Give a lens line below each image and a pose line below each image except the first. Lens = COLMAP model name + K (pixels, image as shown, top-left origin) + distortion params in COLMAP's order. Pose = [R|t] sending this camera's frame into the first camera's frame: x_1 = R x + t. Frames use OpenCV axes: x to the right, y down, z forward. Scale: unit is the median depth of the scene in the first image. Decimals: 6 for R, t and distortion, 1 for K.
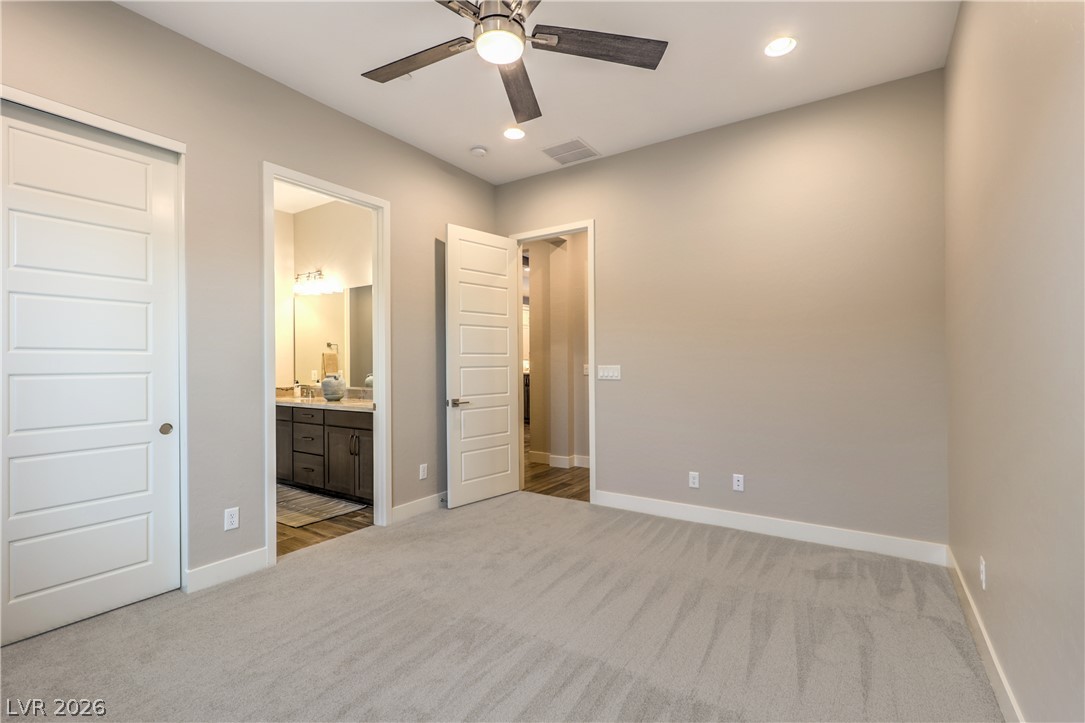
lens RADIAL K [[499.3, 0, 542.5], [0, 499.3, 361.5], [0, 0, 1]] dist [0.026480, 0.000060]
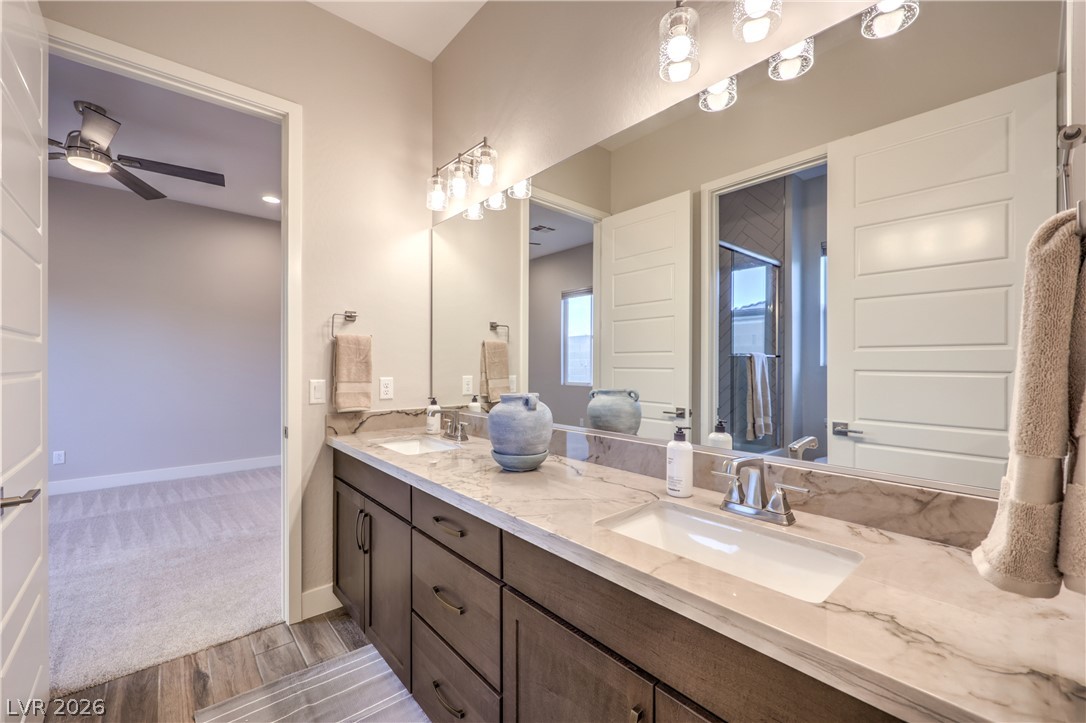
lens RADIAL K [[443.6, 0, 546.3], [0, 443.6, 365.8], [0, 0, 1]] dist [-0.000201, -0.000251]
pose [[0.970094, 0.011703, -0.242449, -0.264003], [-0.010001, 0.999916, 0.008250, 0.003627], [0.242525, -0.005578, 0.970129, 0.574090]]
